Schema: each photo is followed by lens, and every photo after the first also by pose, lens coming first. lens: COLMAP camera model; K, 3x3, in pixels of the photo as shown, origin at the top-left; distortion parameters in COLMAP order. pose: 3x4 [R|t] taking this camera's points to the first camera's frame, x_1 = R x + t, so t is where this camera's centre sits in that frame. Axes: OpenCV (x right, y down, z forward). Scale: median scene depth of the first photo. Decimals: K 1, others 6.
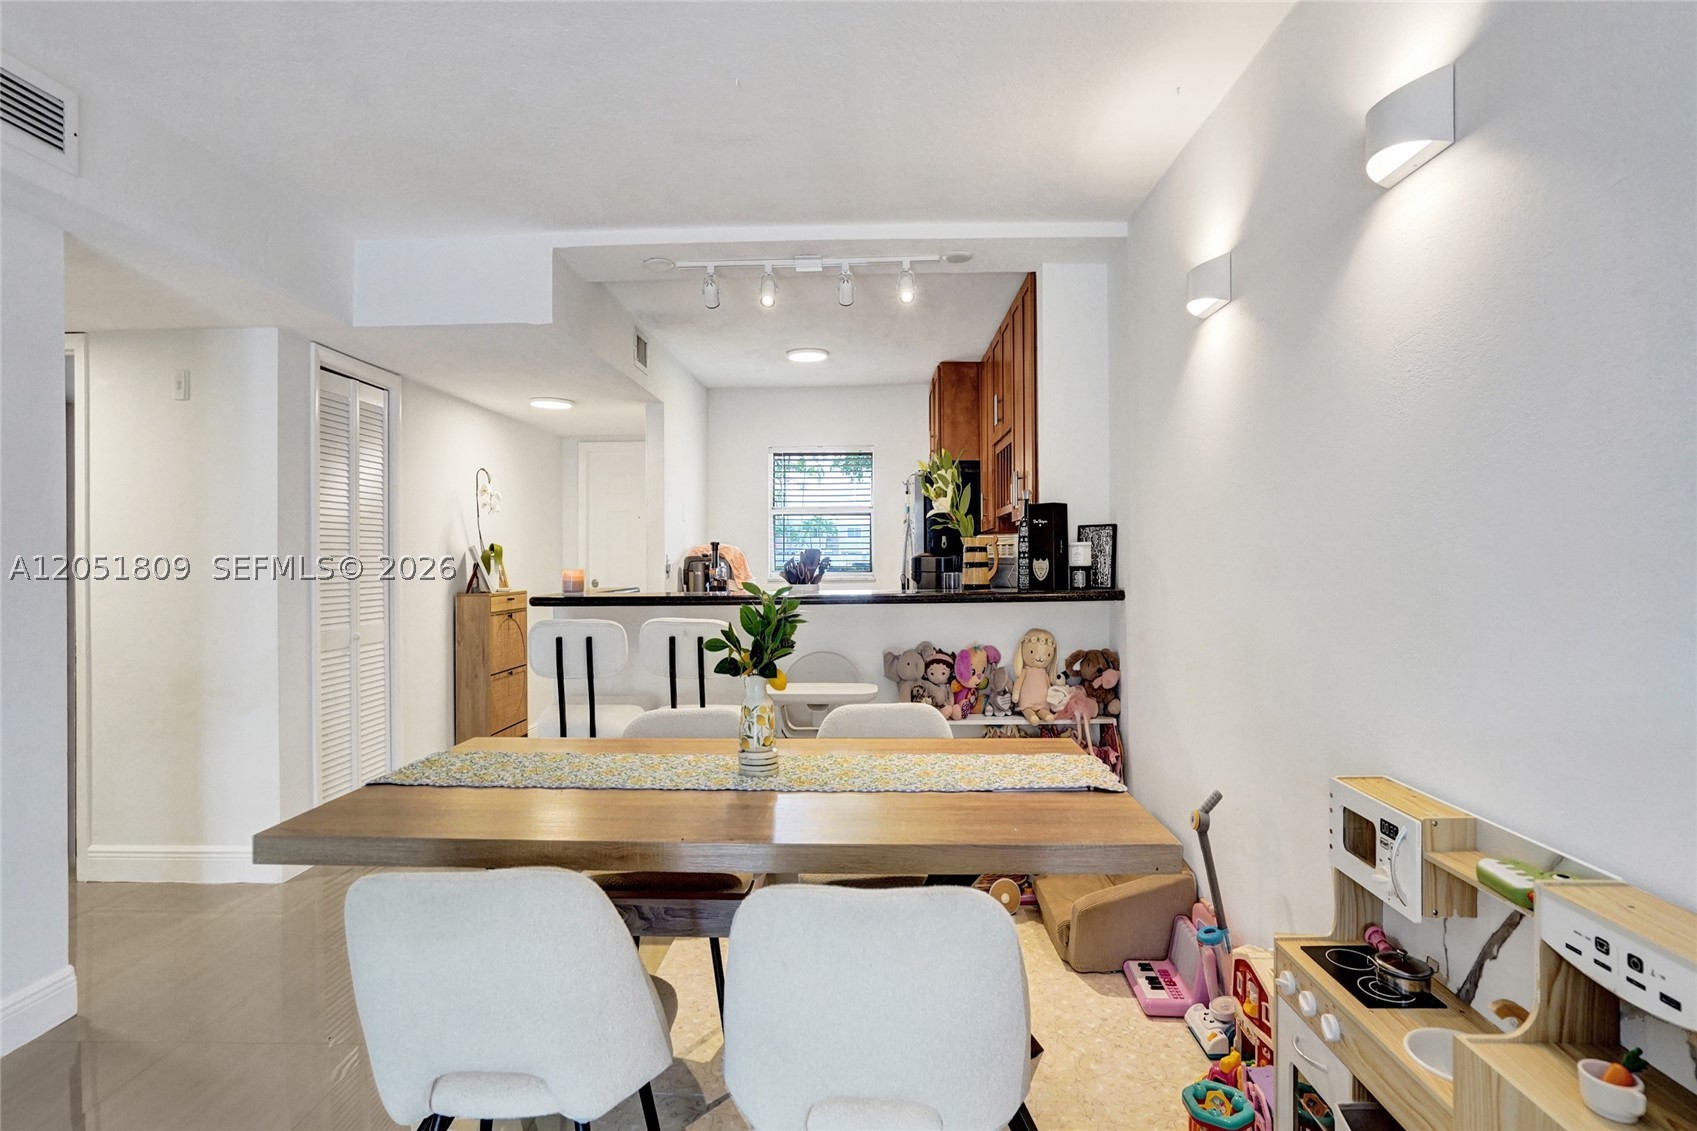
lens RADIAL K [[820.9, 0, 843.2], [0, 820.9, 567.8], [0, 0, 1]] dist [-0.007981, 0.003904]
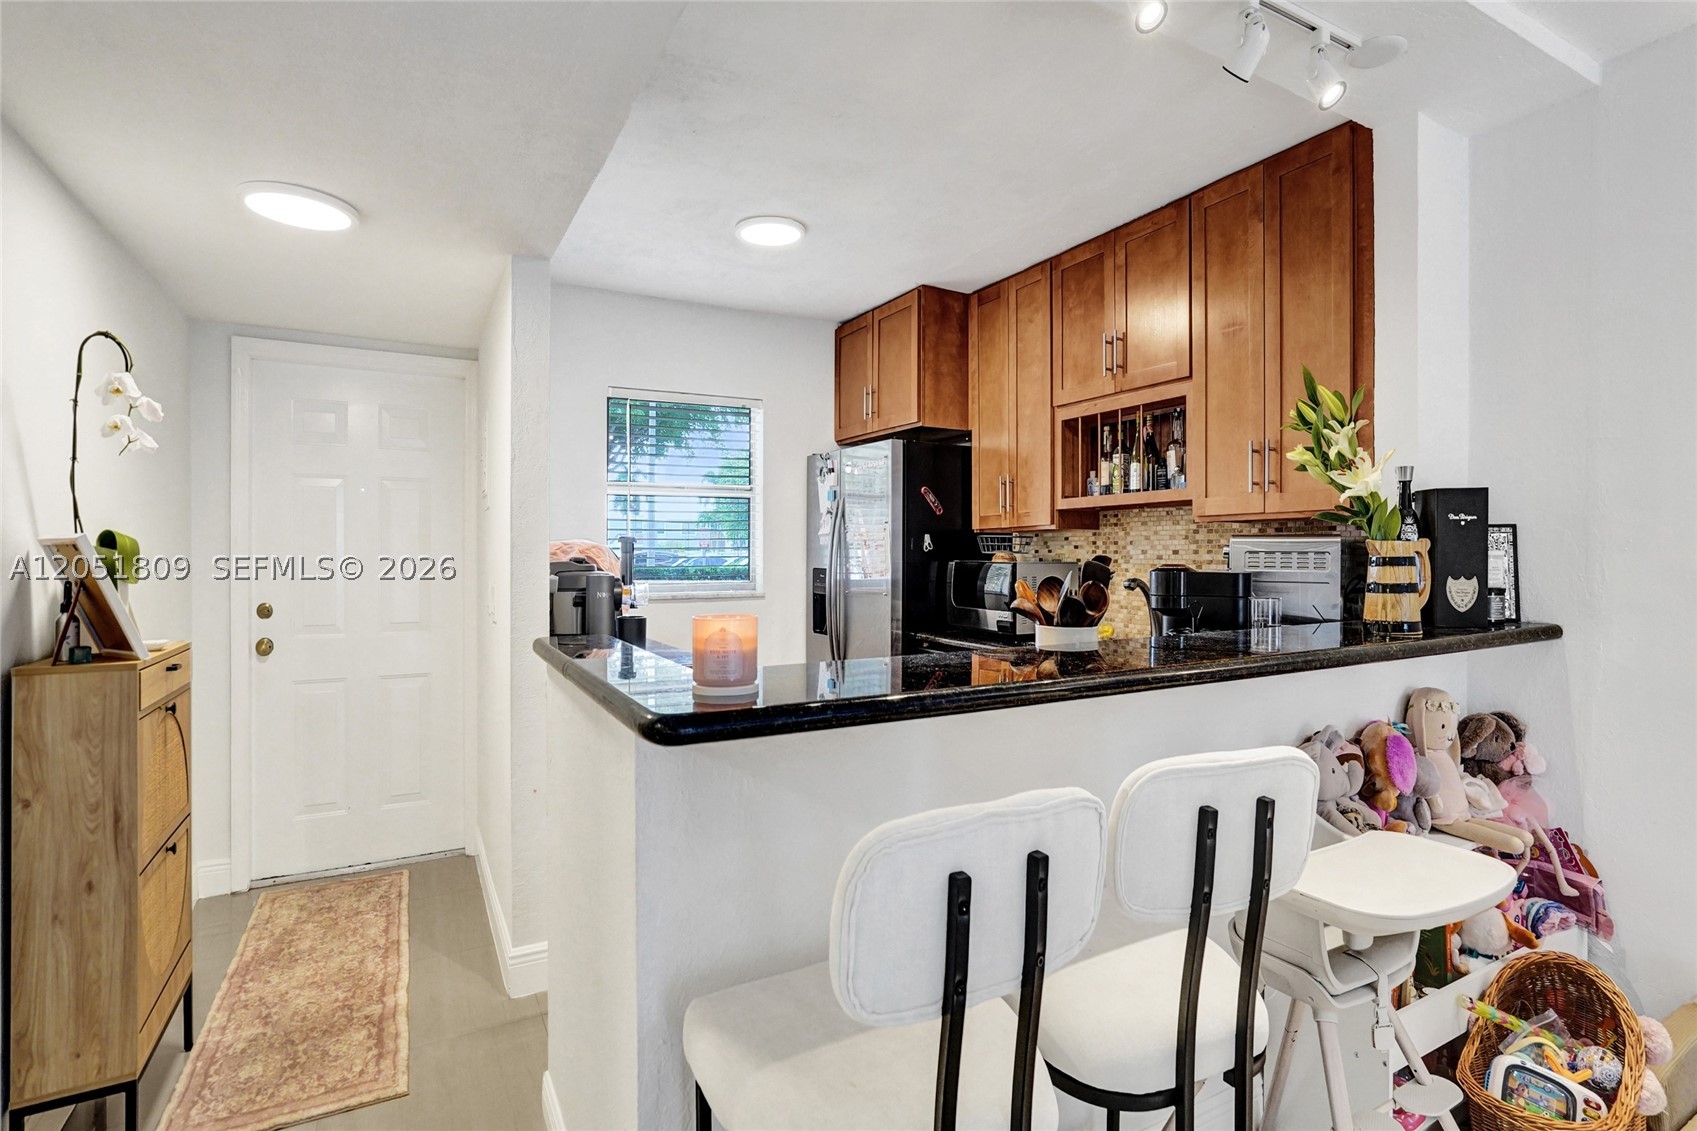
lens RADIAL K [[820.9, 0, 818.8], [0, 820.9, 562.2], [0, 0, 1]] dist [-0.007981, 0.003904]
pose [[0.863261, 0.004732, 0.504736, -0.474925], [-0.001746, 0.999978, -0.006389, -0.017170], [-0.504755, 0.004634, 0.863250, 0.696501]]
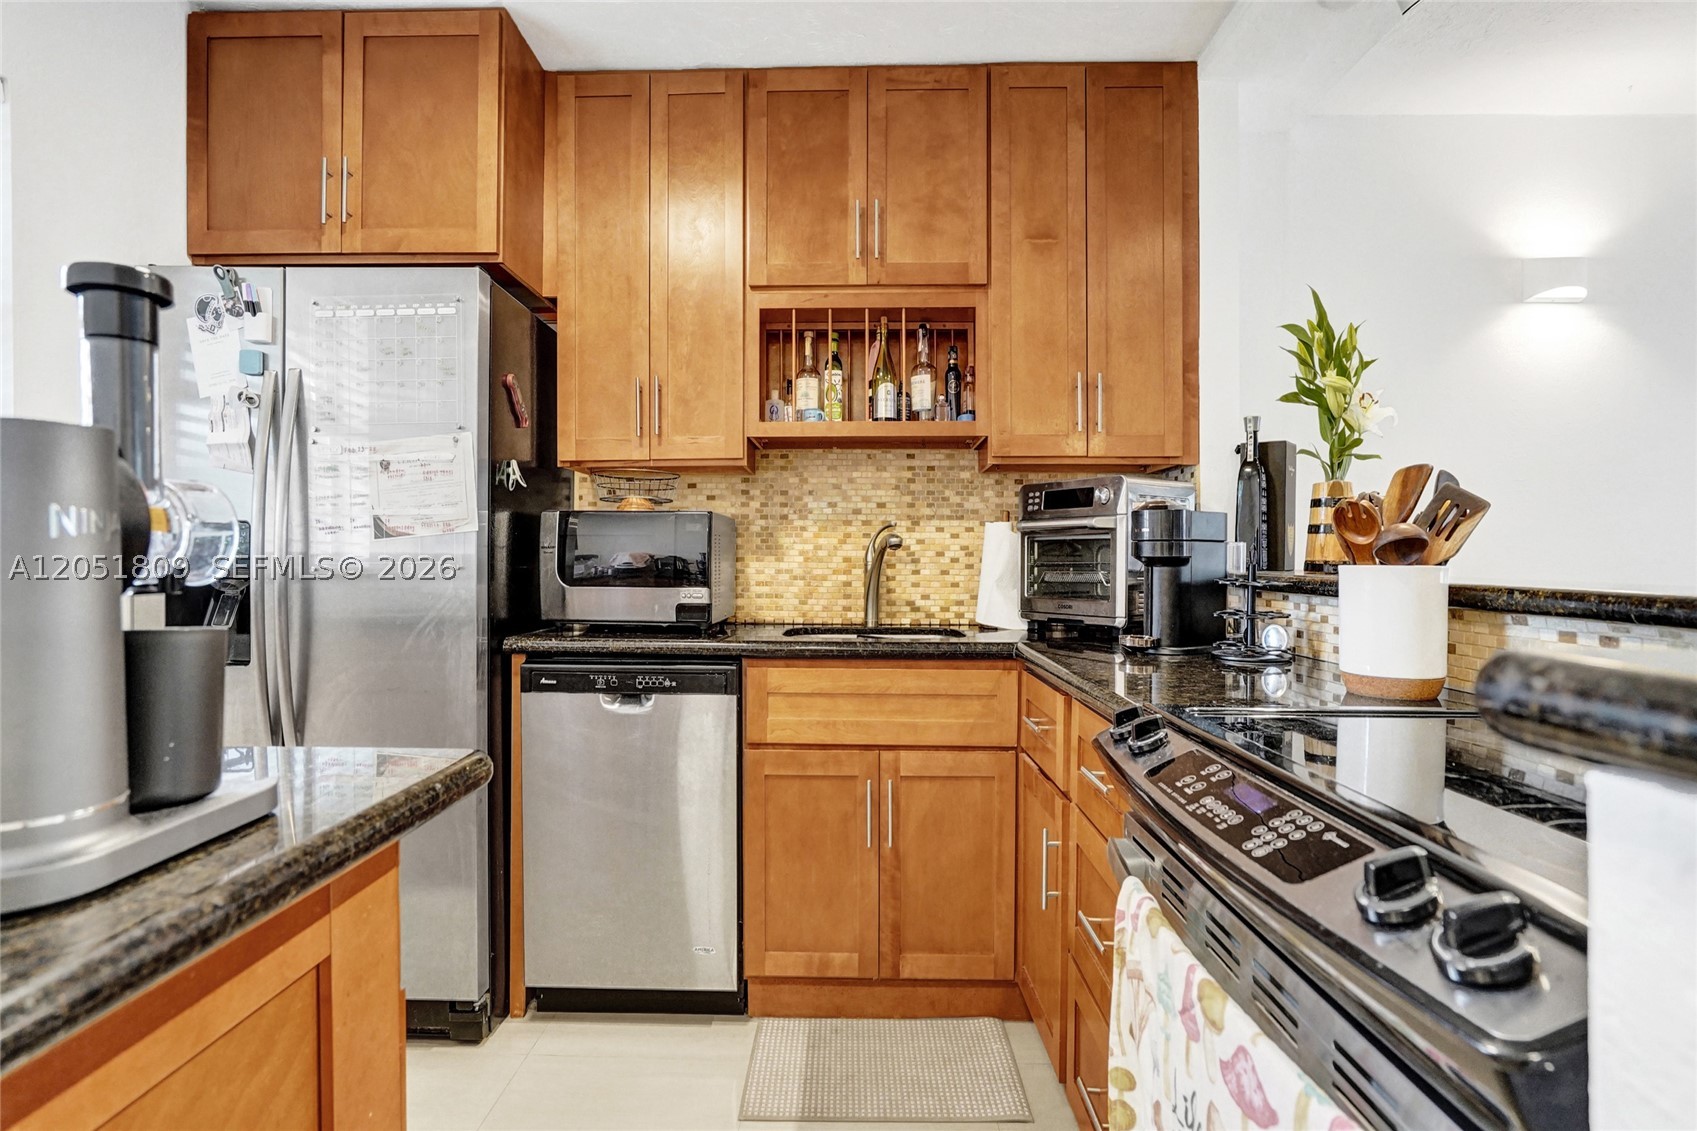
lens RADIAL K [[820.9, 0, 845.9], [0, 820.9, 536.8], [0, 0, 1]] dist [-0.007981, 0.003904]
pose [[-0.036714, 0.022321, 0.999077, -0.402621], [0.016273, 0.999631, -0.021735, 0.009994], [-0.999193, 0.015460, -0.037063, 1.364101]]
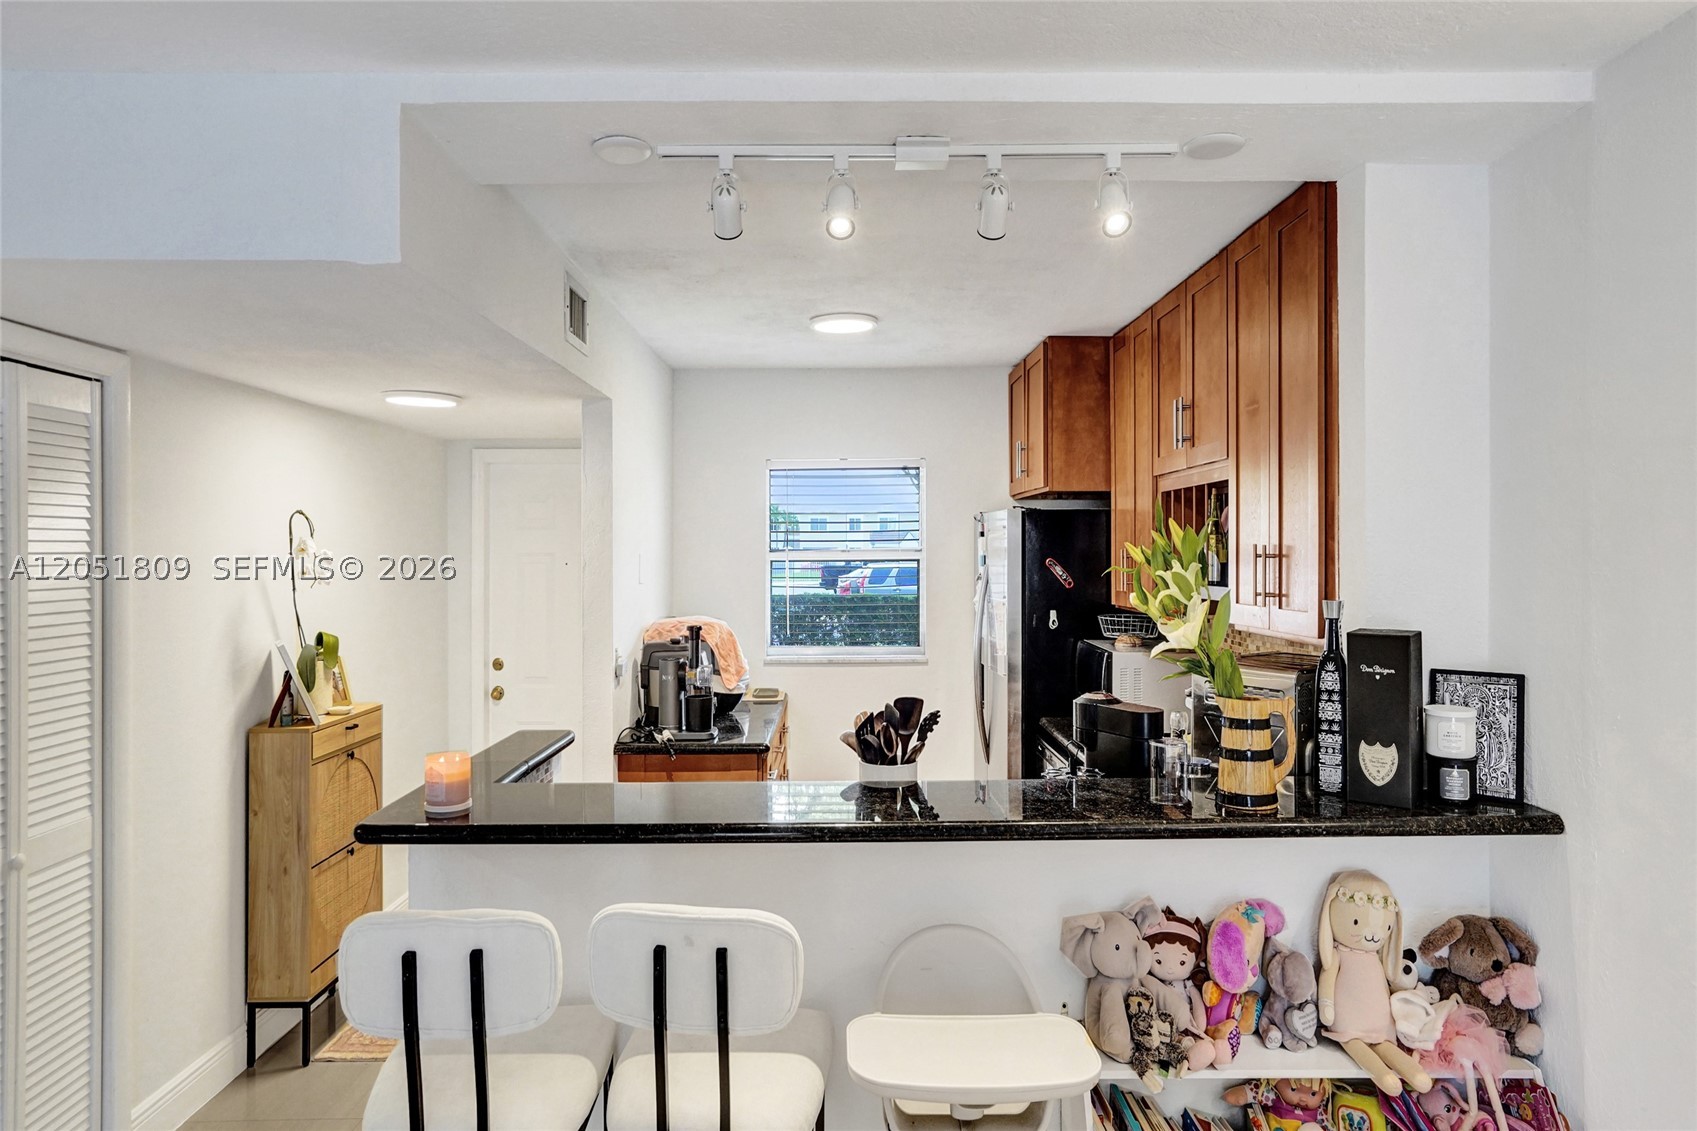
lens RADIAL K [[965.9, 0, 839.3], [0, 965.9, 560.2], [0, 0, 1]] dist [0.002871, 0.006718]
pose [[0.999067, 0.002734, 0.043092, -0.117169], [-0.002840, 0.999993, 0.002383, -0.121871], [-0.043085, -0.002503, 0.999068, 0.405369]]
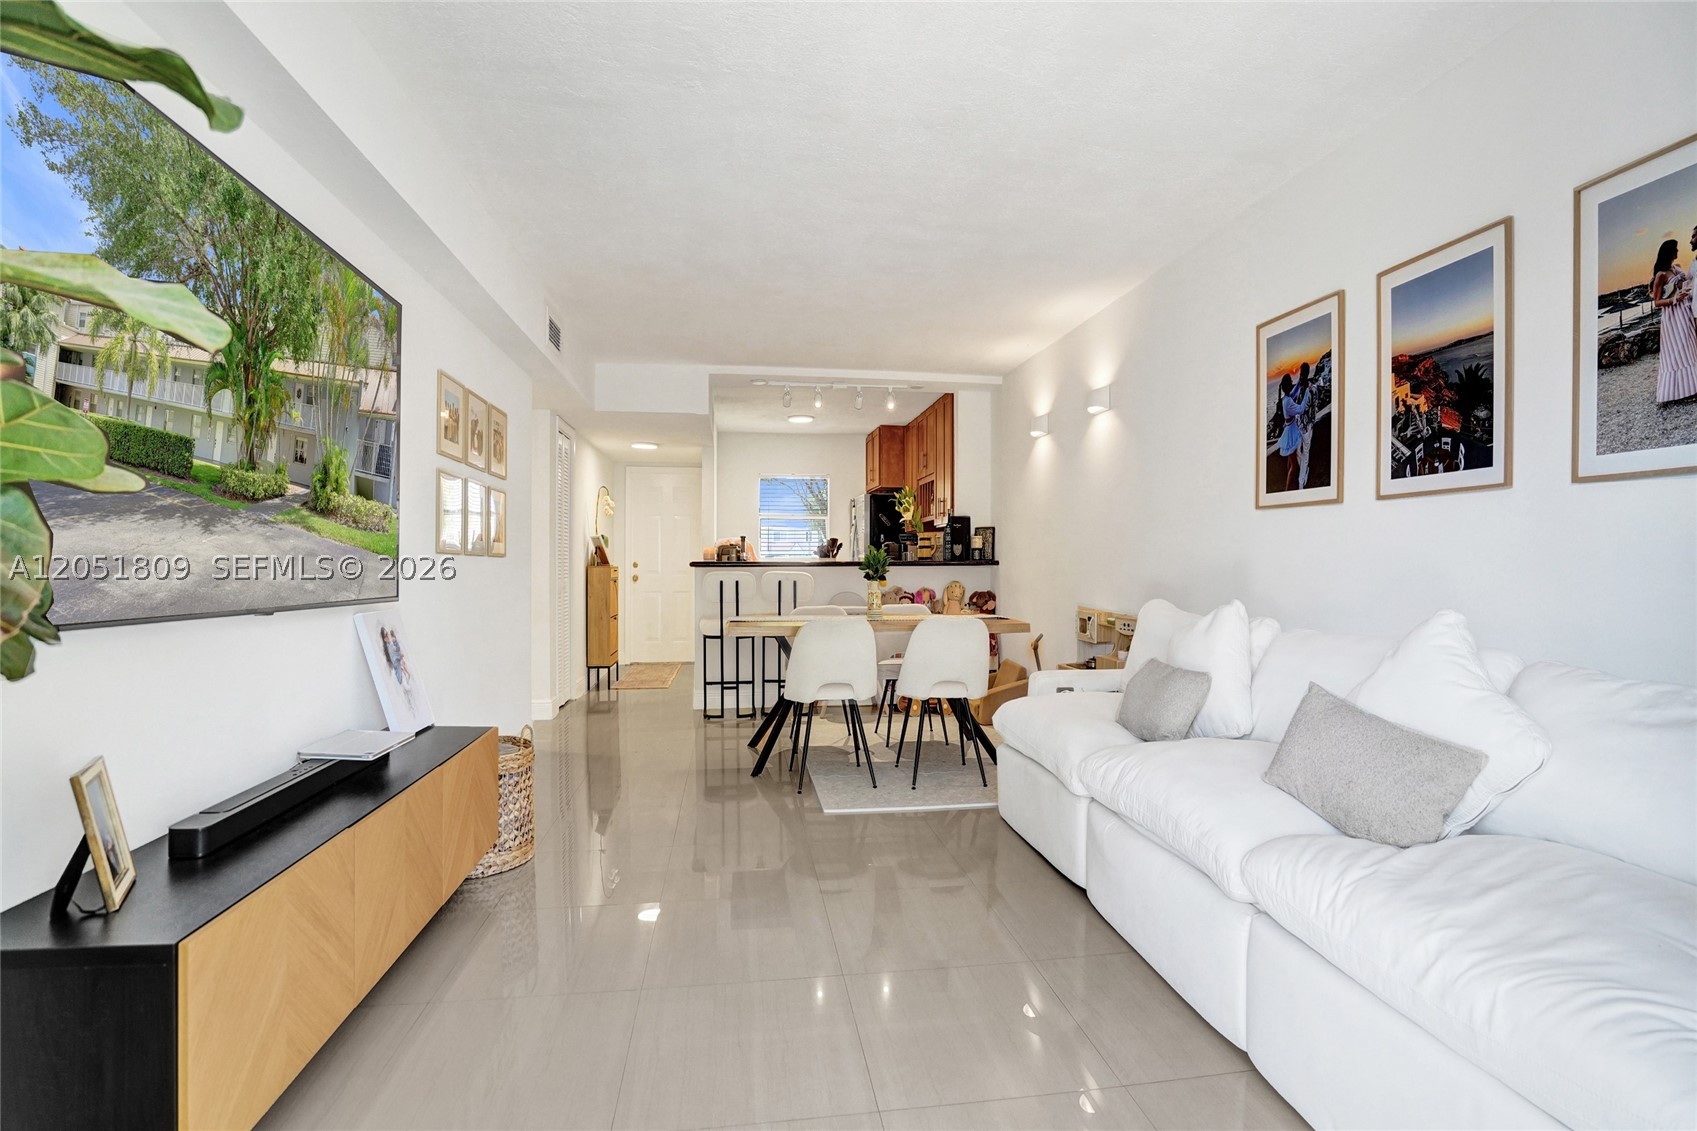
lens RADIAL K [[820.9, 0, 834.1], [0, 820.9, 601.2], [0, 0, 1]] dist [-0.007981, 0.003904]
pose [[0.984890, 0.005488, 0.173096, -0.377863], [-0.010371, 0.999573, 0.027321, 0.072681], [-0.172872, -0.028703, 0.984526, -0.857486]]
